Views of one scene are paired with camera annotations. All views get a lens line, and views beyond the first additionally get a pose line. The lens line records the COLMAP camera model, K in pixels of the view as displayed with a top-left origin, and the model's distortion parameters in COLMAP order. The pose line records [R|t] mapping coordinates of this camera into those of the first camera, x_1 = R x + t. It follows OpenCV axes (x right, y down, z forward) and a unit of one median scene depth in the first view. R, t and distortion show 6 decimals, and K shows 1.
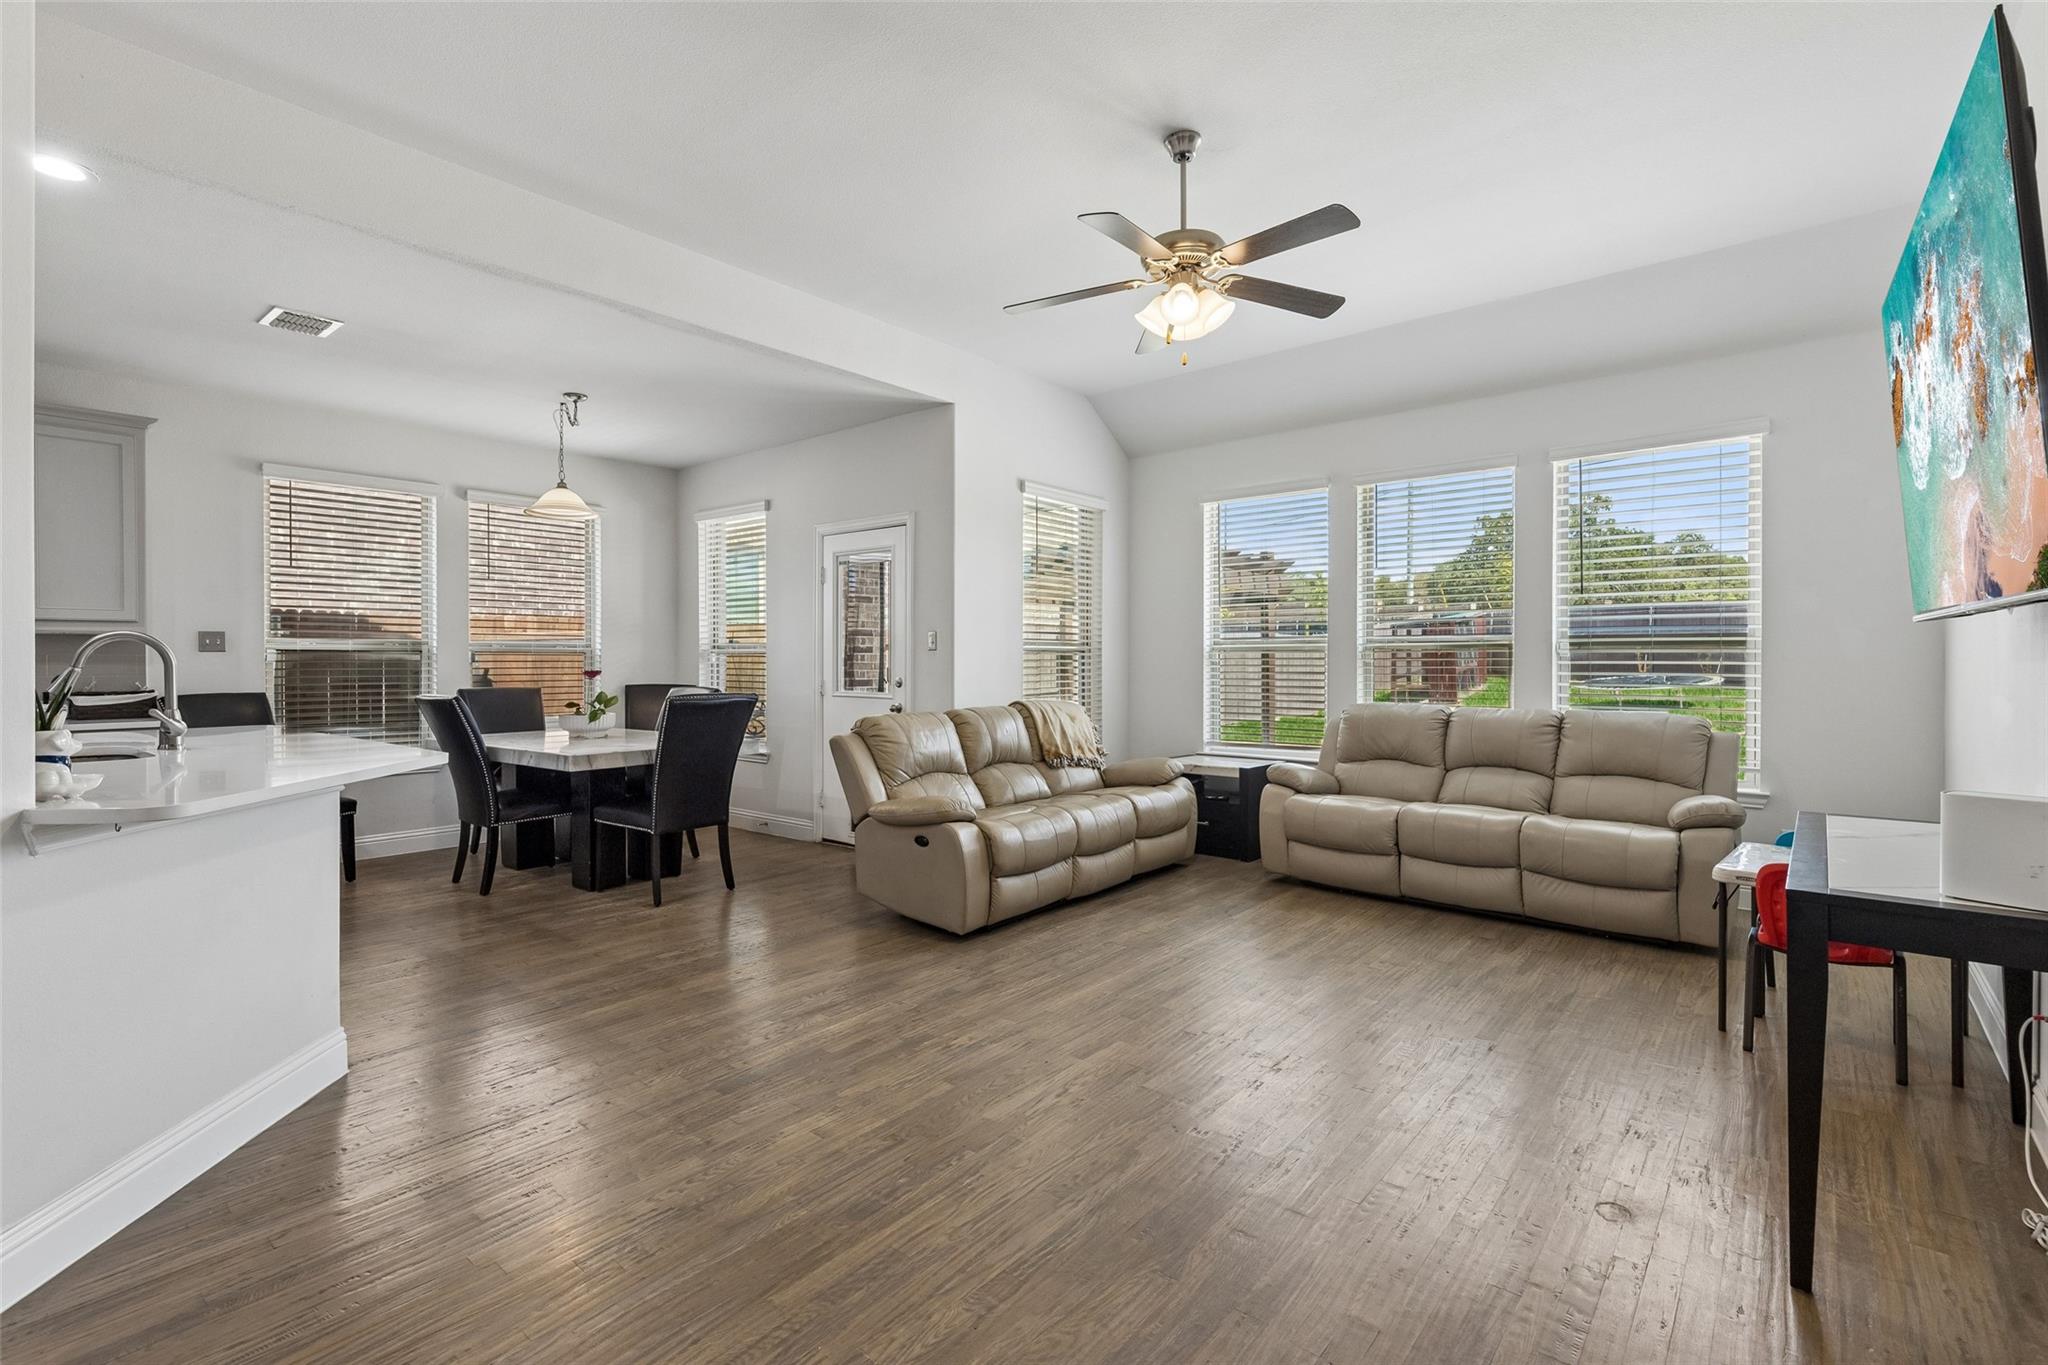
lens RADIAL K [[936.4, 0, 1027.0], [0, 936.4, 665.4], [0, 0, 1]] dist [0.011109, -0.000237]
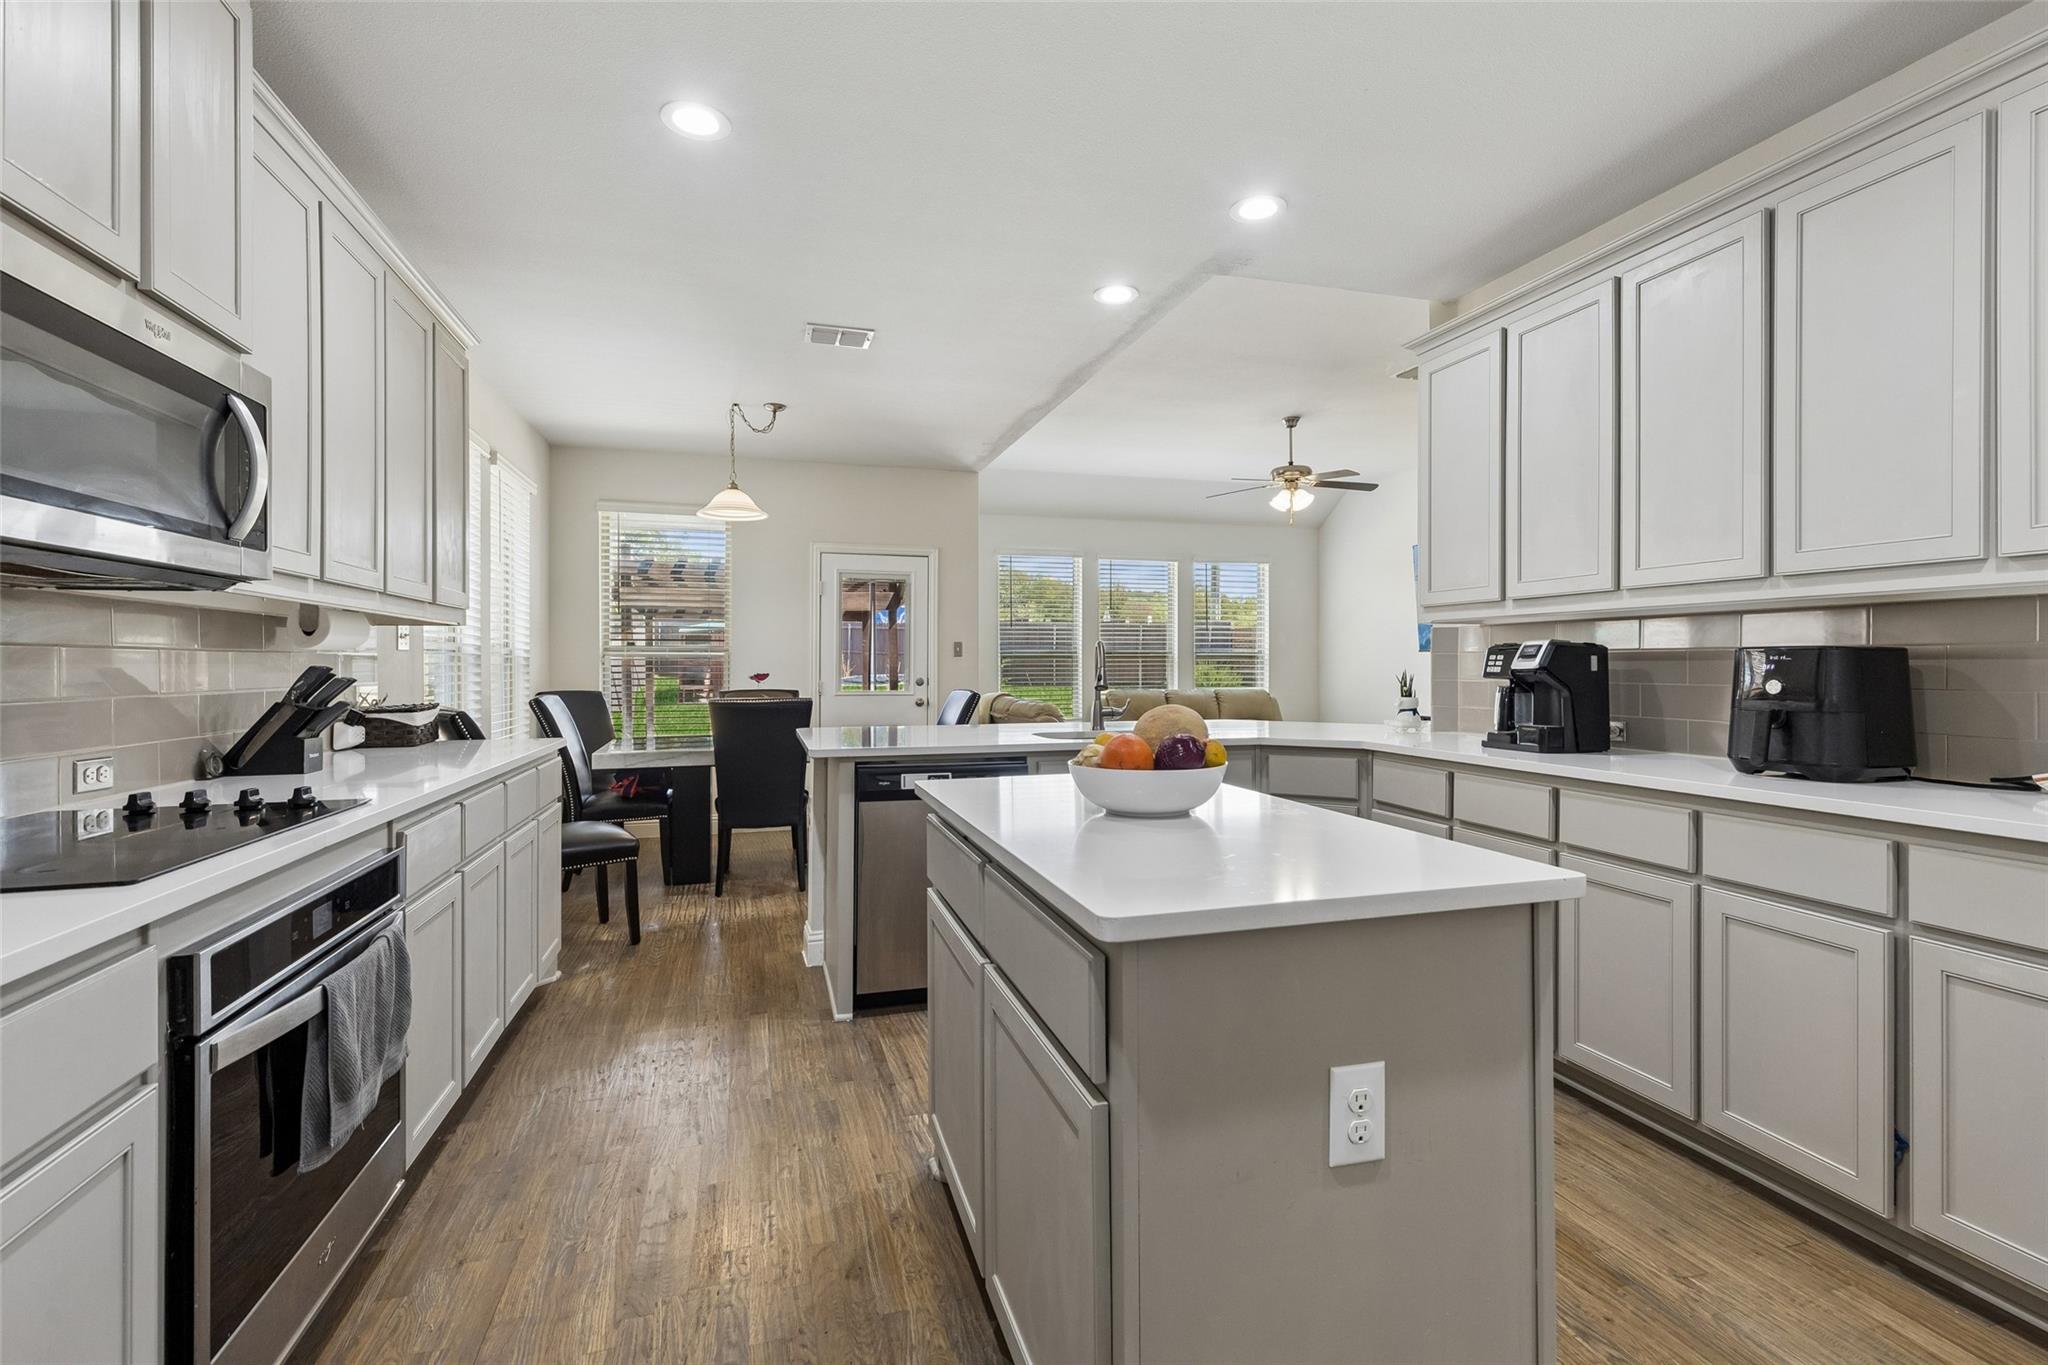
lens RADIAL K [[928.4, 0, 1024.9], [0, 928.4, 674.5], [0, 0, 1]] dist [0.004276, -0.000406]
pose [[0.553922, -0.008975, 0.832520, -1.181637], [0.005741, 0.999959, 0.006960, 0.000602], [-0.832549, 0.000924, 0.553951, 0.210333]]
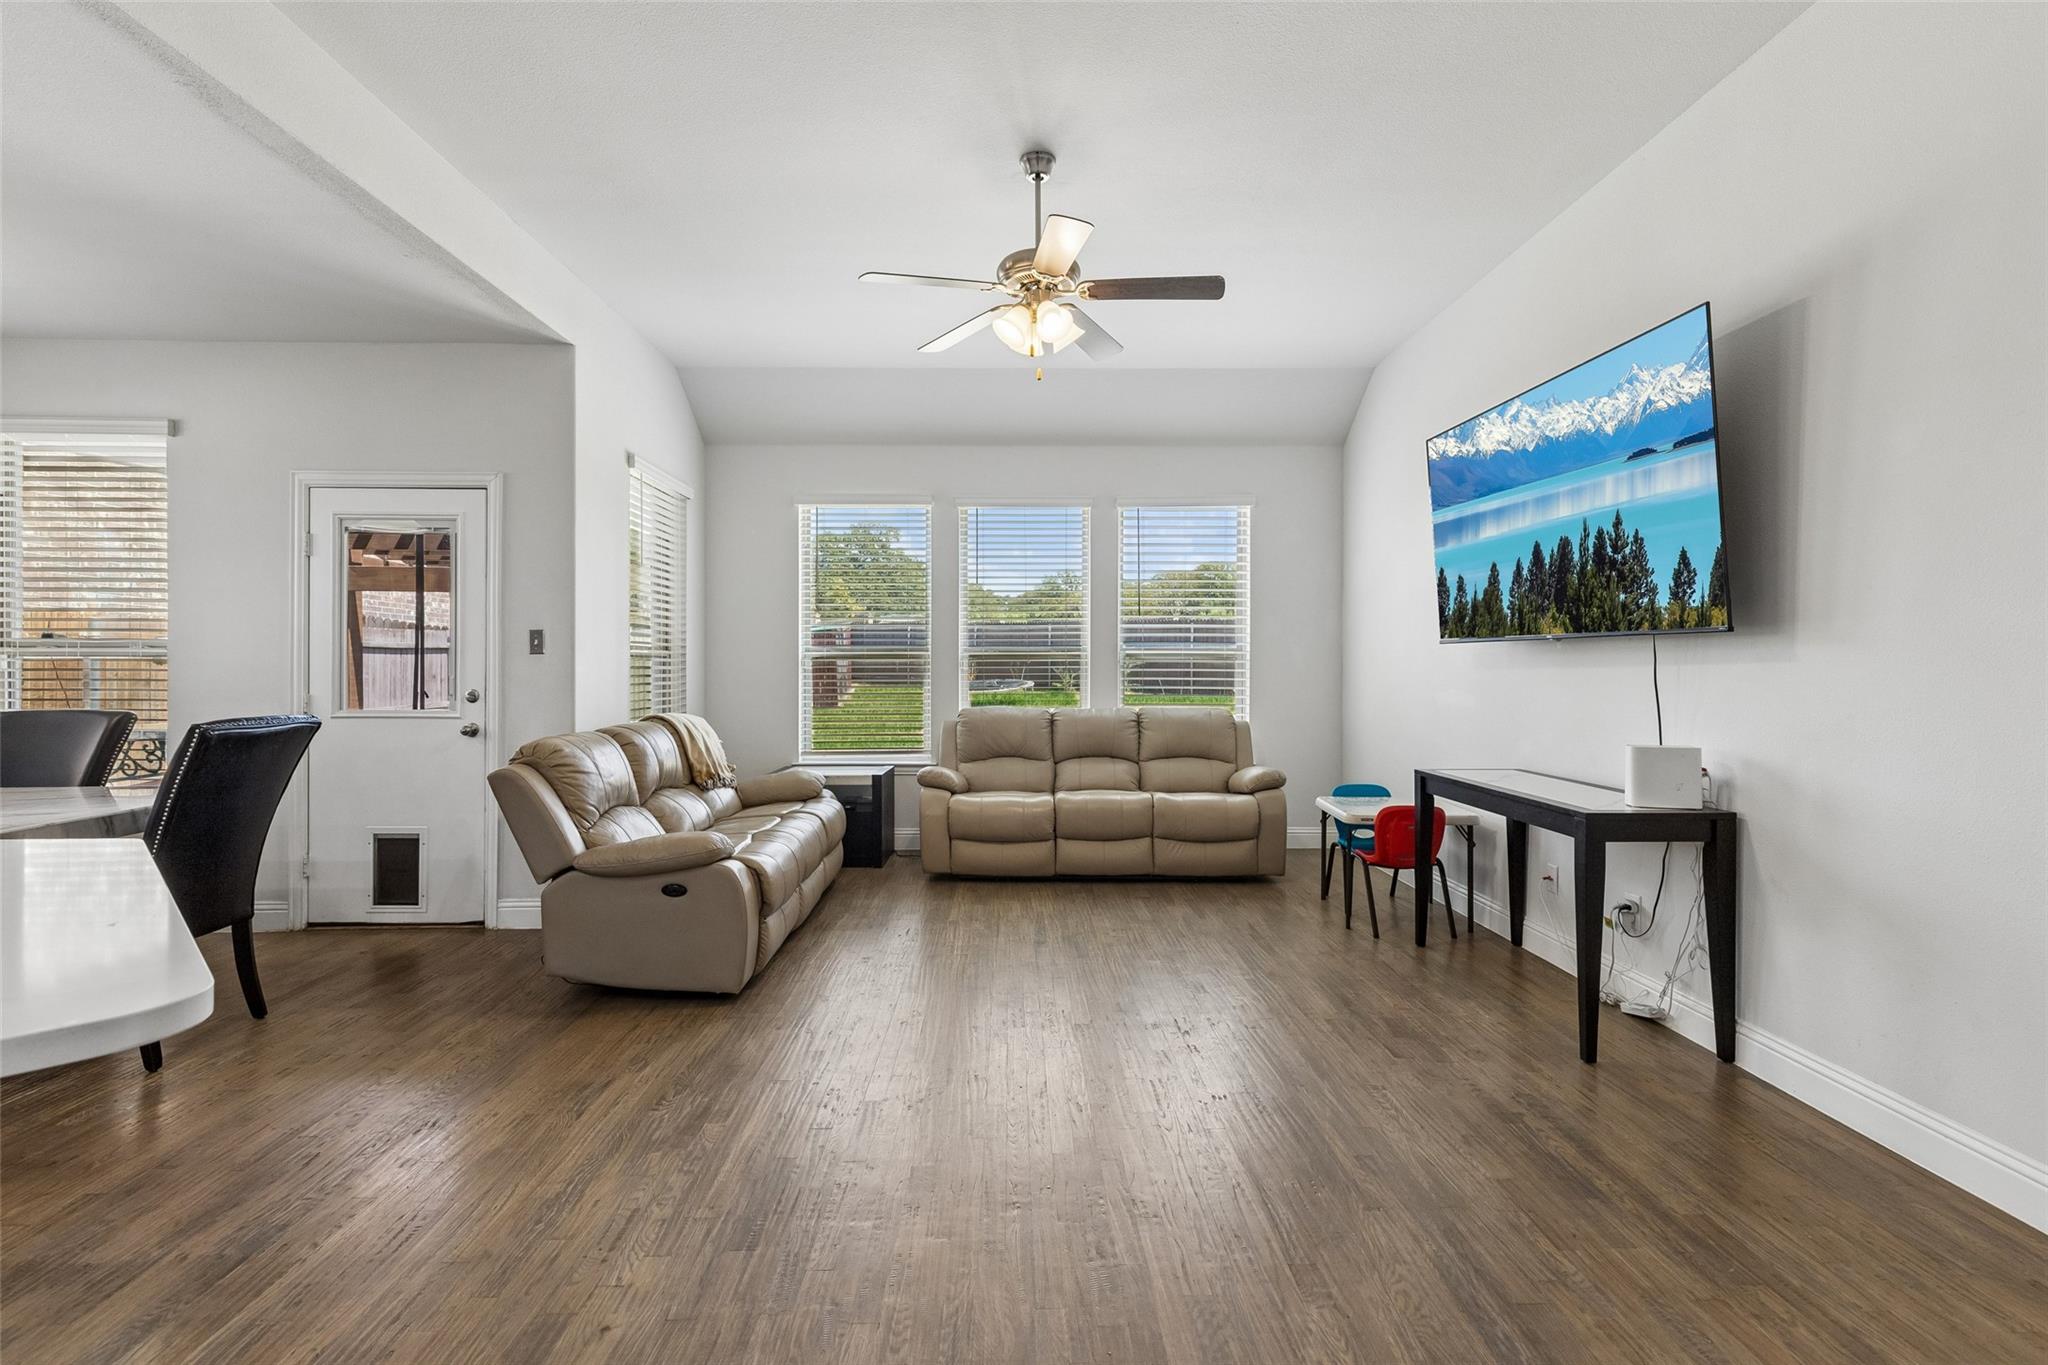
lens RADIAL K [[928.4, 0, 1024.9], [0, 928.4, 674.5], [0, 0, 1]] dist [0.004276, -0.000406]
pose [[0.753614, -0.002784, 0.657311, -0.317819], [0.002186, 0.999996, 0.001729, 0.000617], [-0.657313, 0.000134, 0.753618, 0.152707]]
